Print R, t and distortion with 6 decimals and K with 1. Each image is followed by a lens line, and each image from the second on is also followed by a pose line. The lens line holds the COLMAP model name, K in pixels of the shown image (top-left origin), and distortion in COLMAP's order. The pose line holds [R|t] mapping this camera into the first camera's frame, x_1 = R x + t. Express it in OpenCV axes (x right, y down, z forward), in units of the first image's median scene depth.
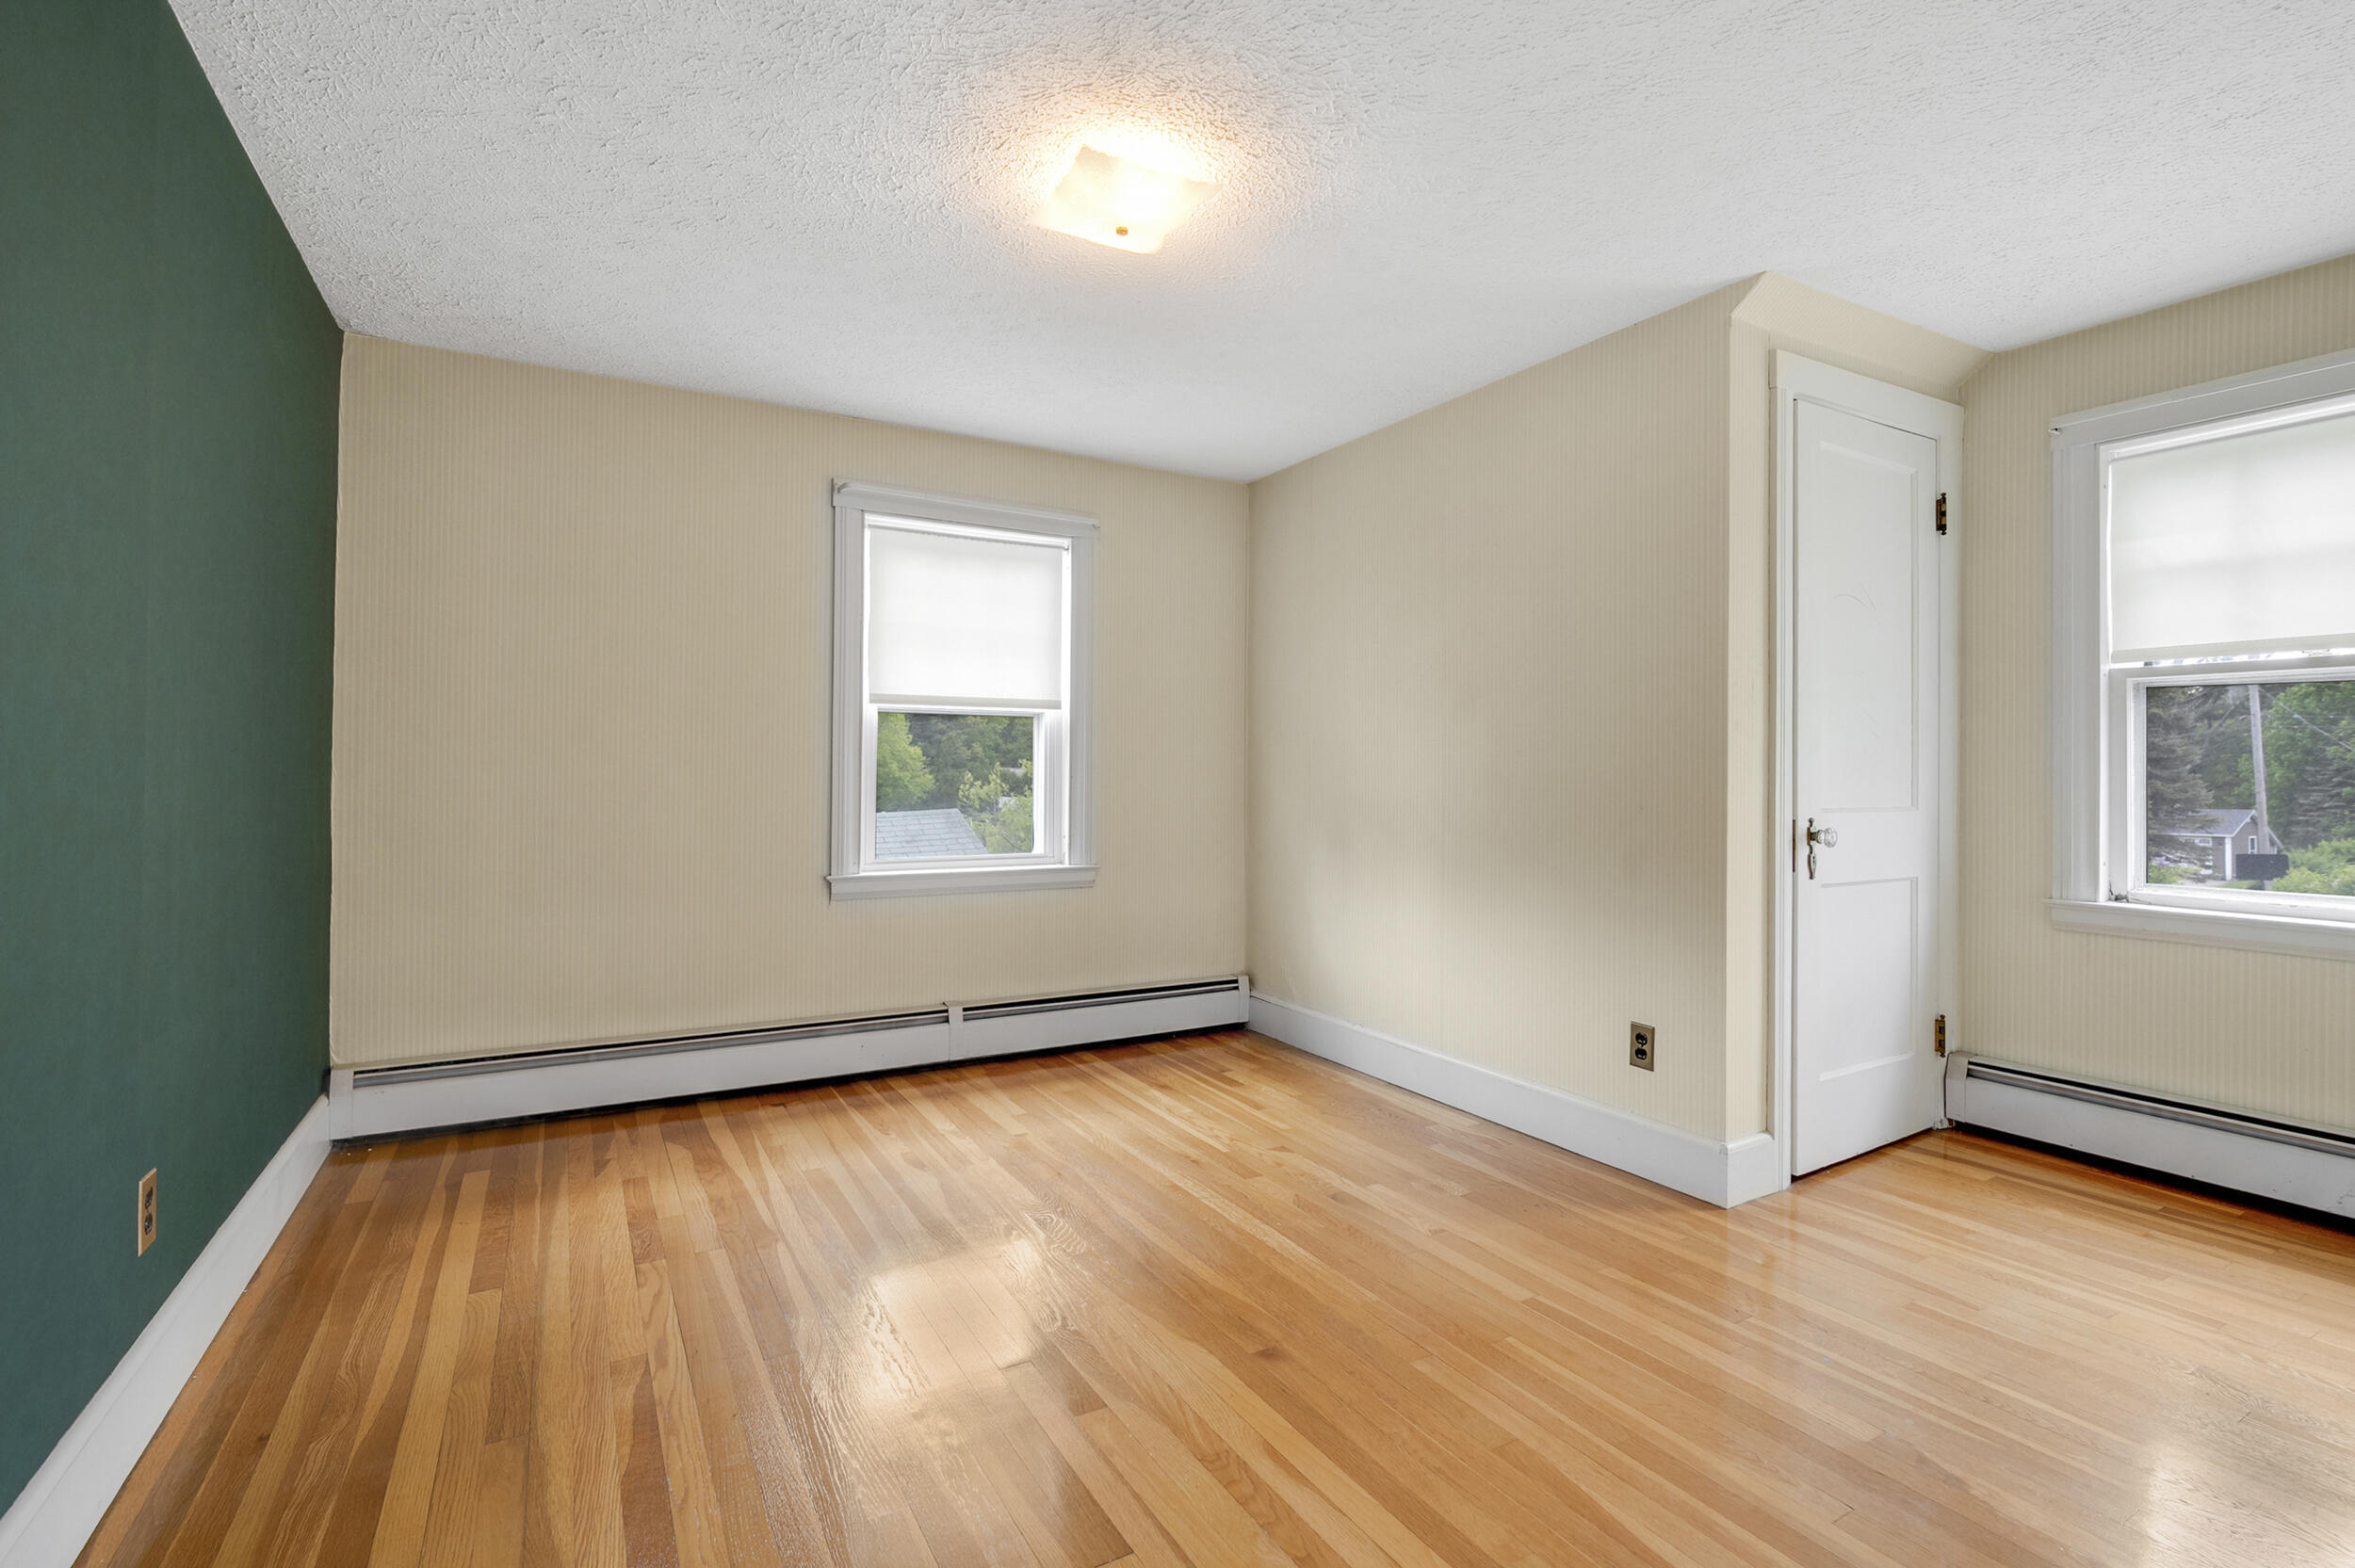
lens RADIAL K [[1079.9, 0, 1163.8], [0, 1079.9, 763.0], [0, 0, 1]] dist [-0.002736, 0.000594]
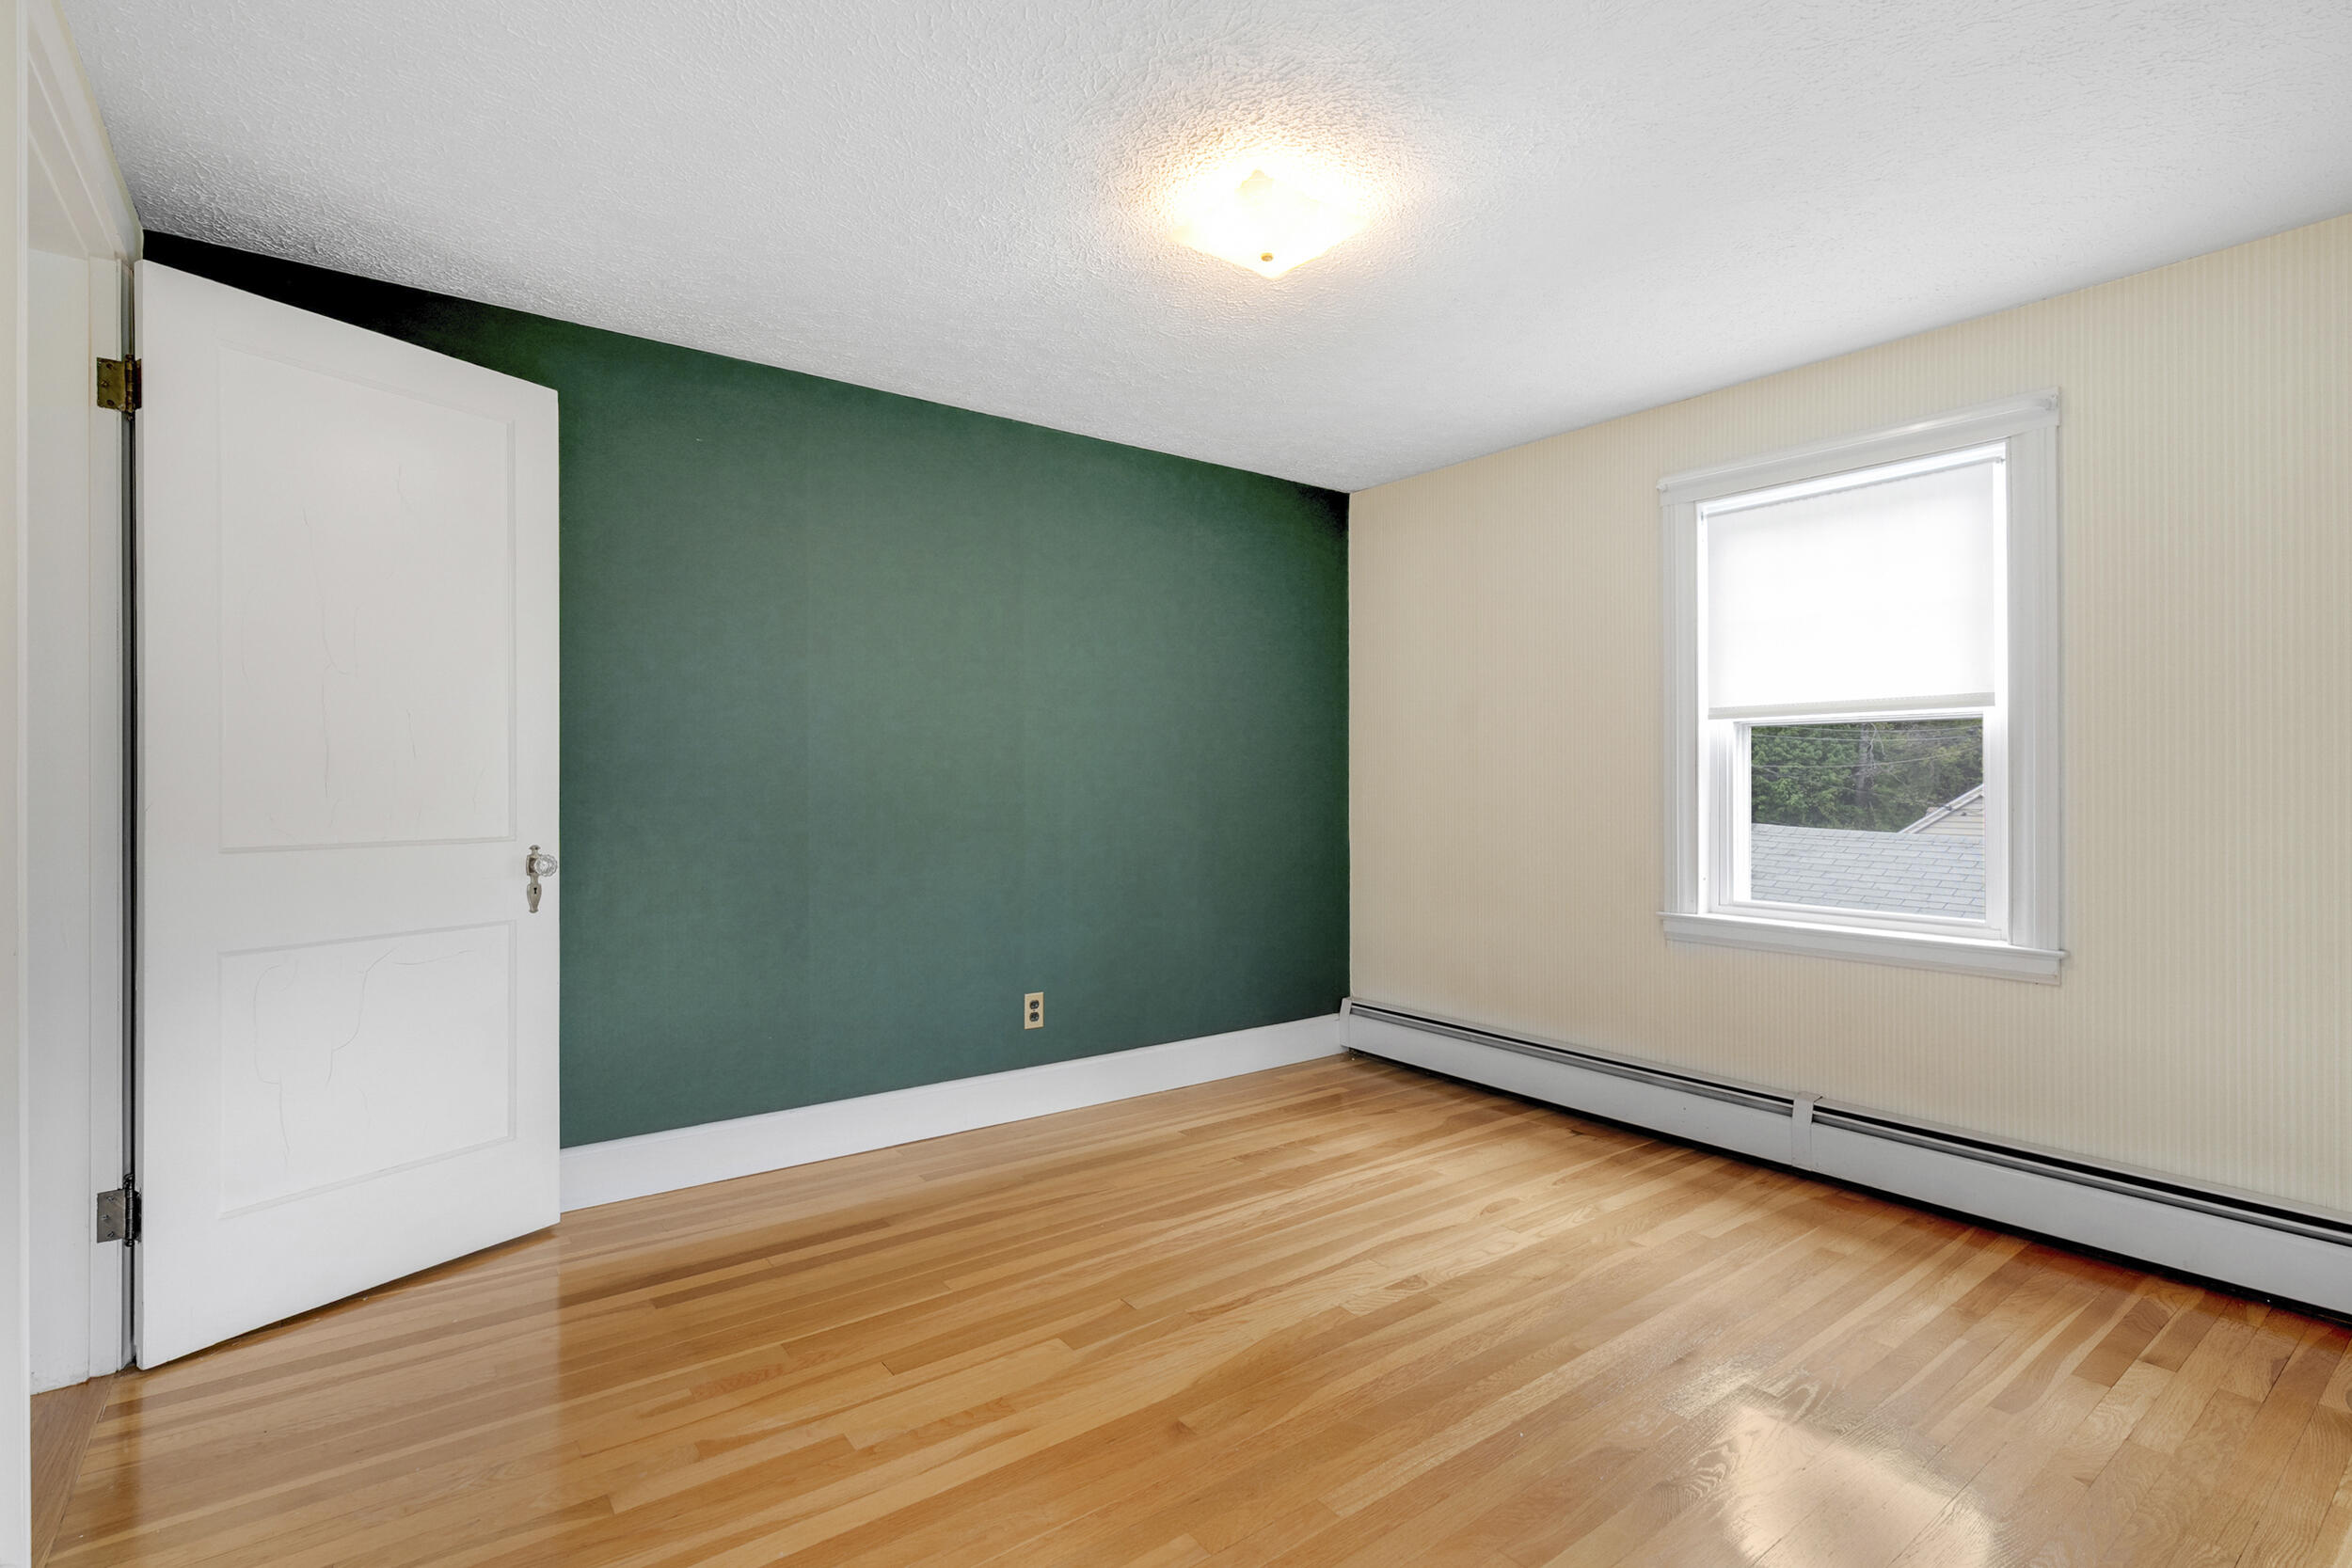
lens RADIAL K [[1078.6, 0, 1166.1], [0, 1078.6, 783.8], [0, 0, 1]] dist [-0.002736, 0.000594]
pose [[0.131319, -0.003684, -0.991333, 0.616206], [0.012401, 0.999921, -0.002073, -0.008833], [0.991263, -0.012021, 0.131354, 0.523891]]
